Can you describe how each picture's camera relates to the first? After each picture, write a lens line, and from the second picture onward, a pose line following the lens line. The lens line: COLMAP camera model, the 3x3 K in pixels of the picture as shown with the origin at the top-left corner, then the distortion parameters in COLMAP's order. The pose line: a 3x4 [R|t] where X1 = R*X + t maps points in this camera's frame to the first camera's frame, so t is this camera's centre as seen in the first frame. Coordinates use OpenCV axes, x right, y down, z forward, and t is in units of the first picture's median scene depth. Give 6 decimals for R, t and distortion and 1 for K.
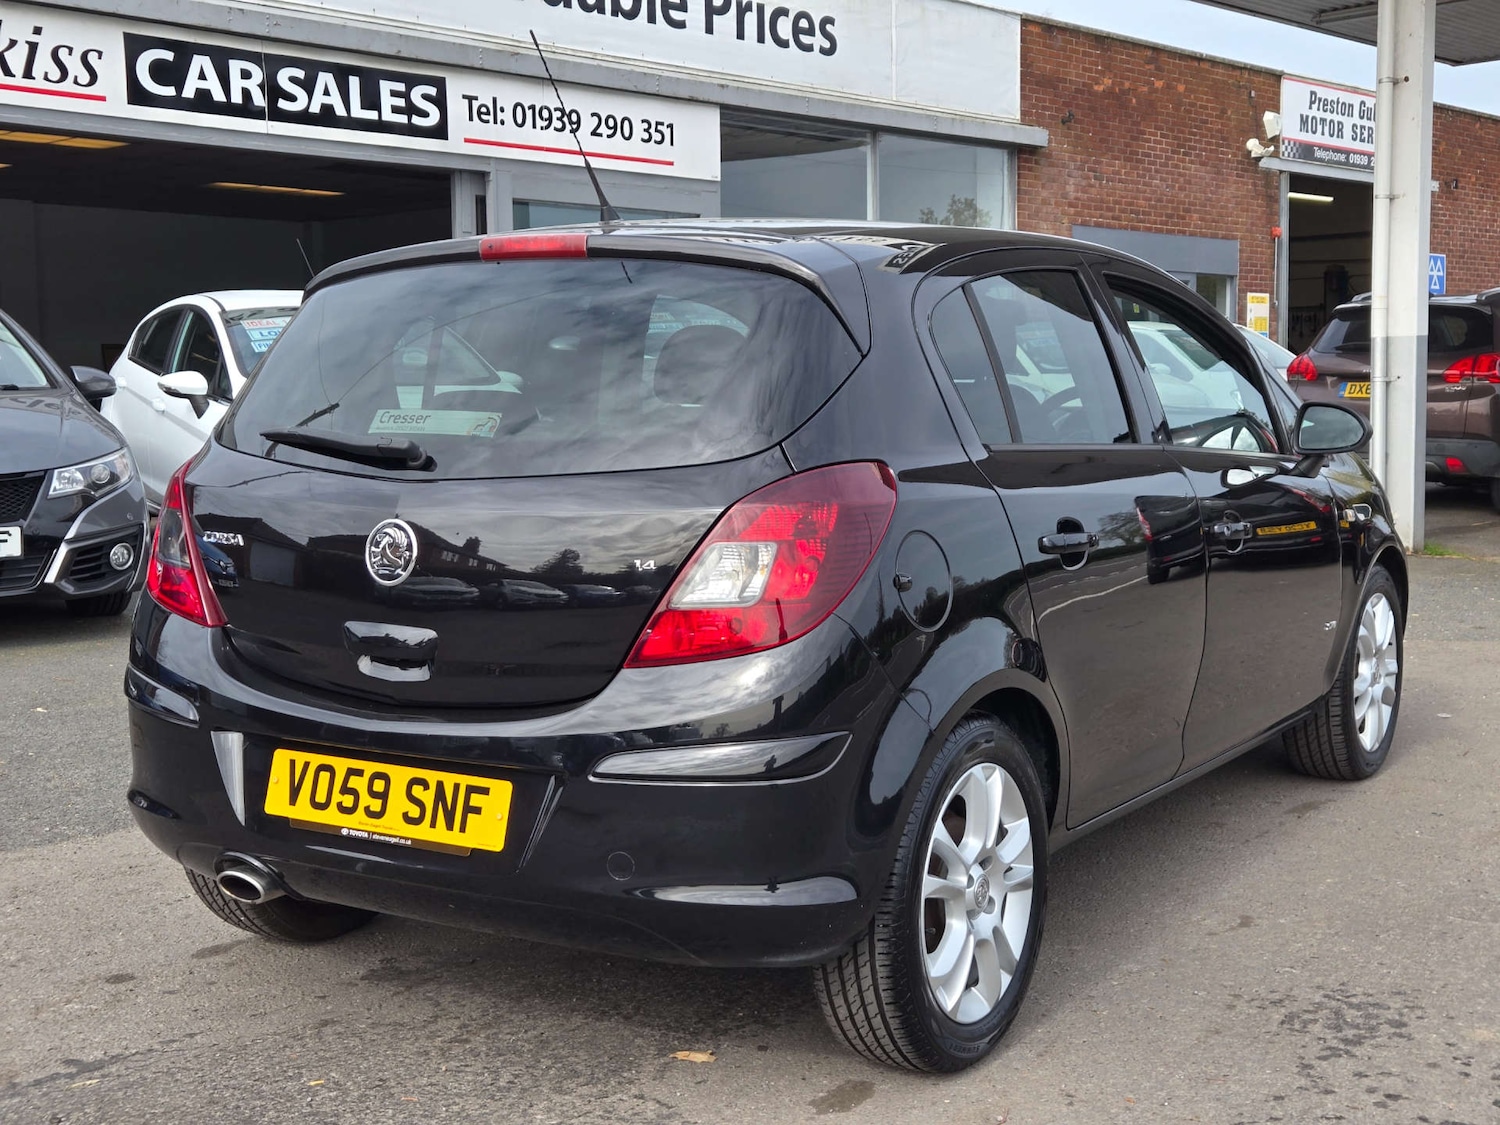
lens RADIAL K [[1994.1, 0, 755.6], [0, 1994.1, 540.2], [0, 0, 1]] dist [0.068709, 0.015448]
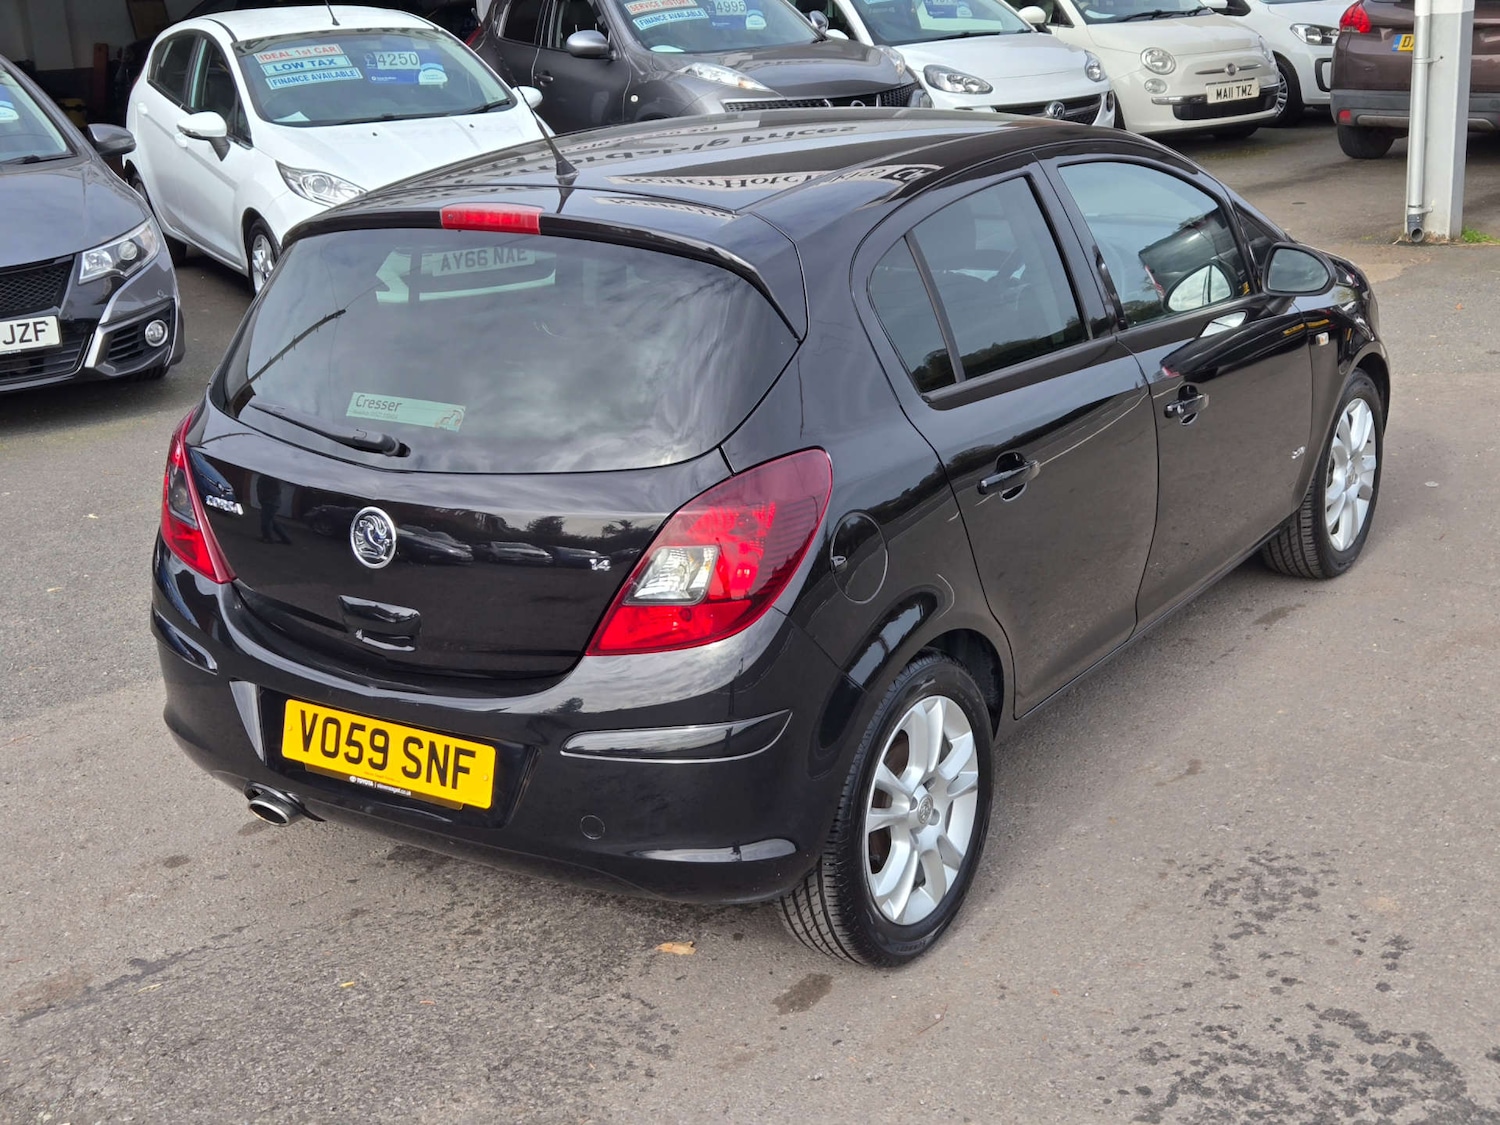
lens RADIAL K [[2013.2, 0, 750.0], [0, 2013.2, 562.5], [0, 0, 1]] dist [0.086439, -0.068173]
pose [[0.998590, -0.031644, -0.042617, 0.067072], [0.039939, 0.976760, 0.210582, -0.197011], [0.034963, -0.211987, 0.976647, -0.069860]]
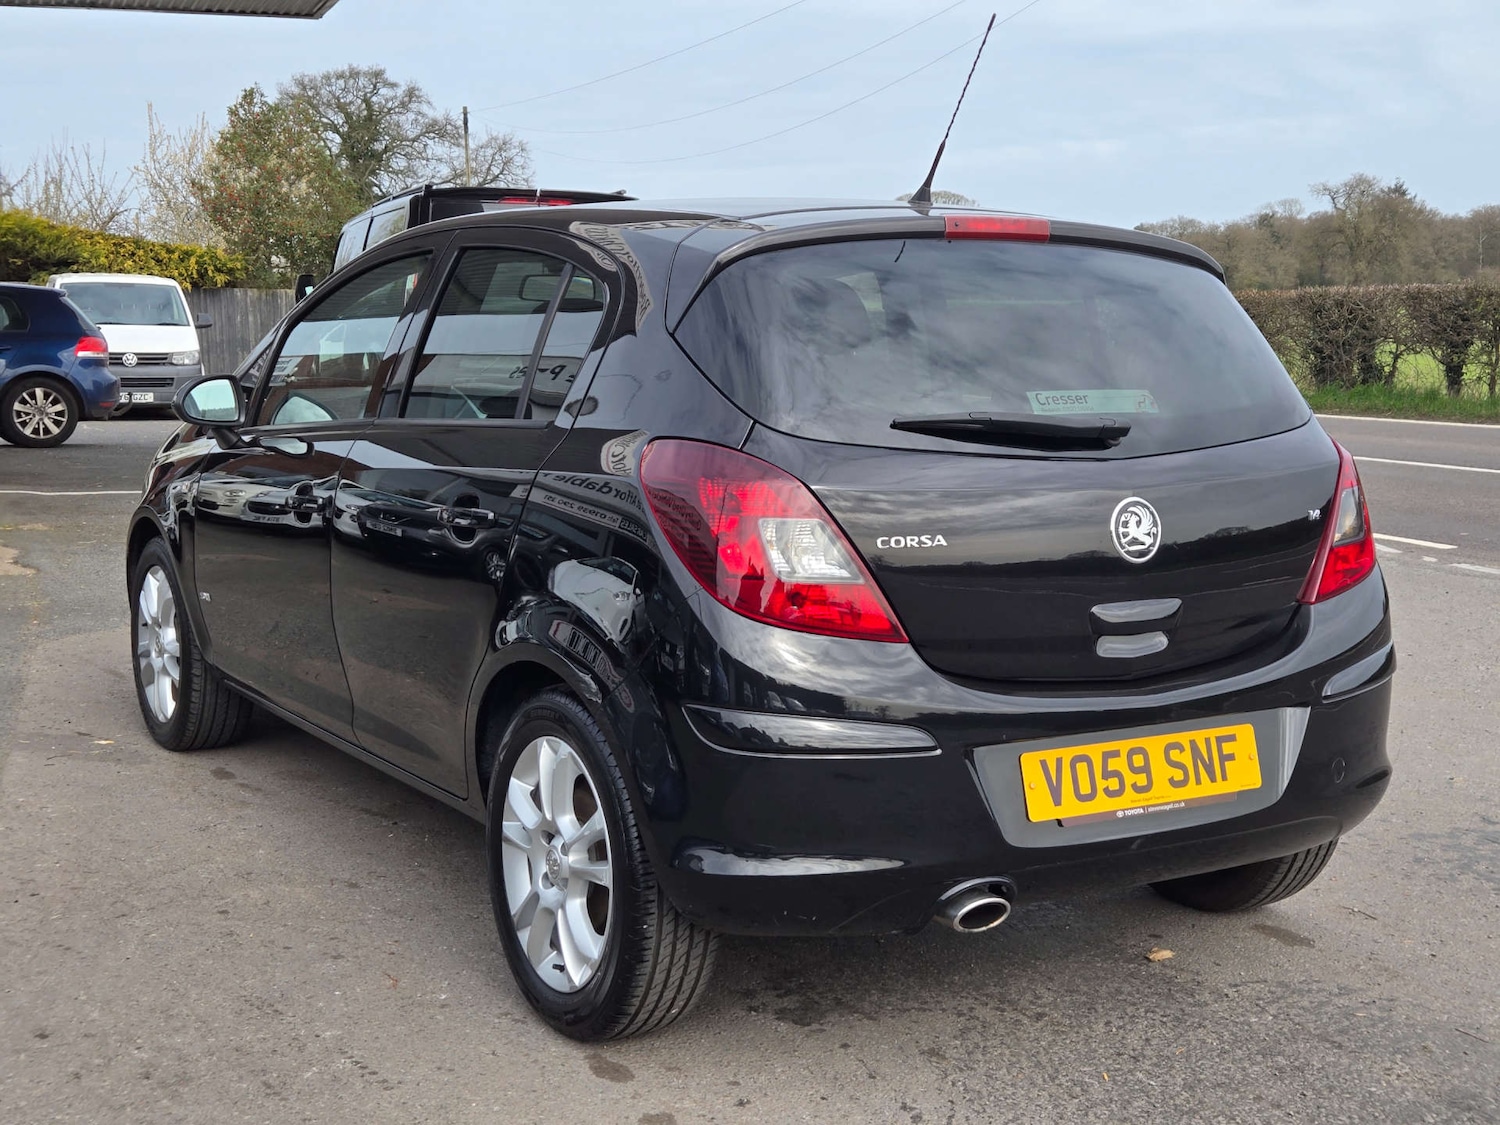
lens RADIAL K [[1985.8, 0, 755.9], [0, 1985.8, 490.1], [0, 0, 1]] dist [0.062678, 0.028804]
pose [[0.456155, -0.073723, 0.886842, -1.126222], [0.078471, 0.996013, 0.042436, -0.069885], [-0.886434, 0.050234, 0.460121, 0.677271]]
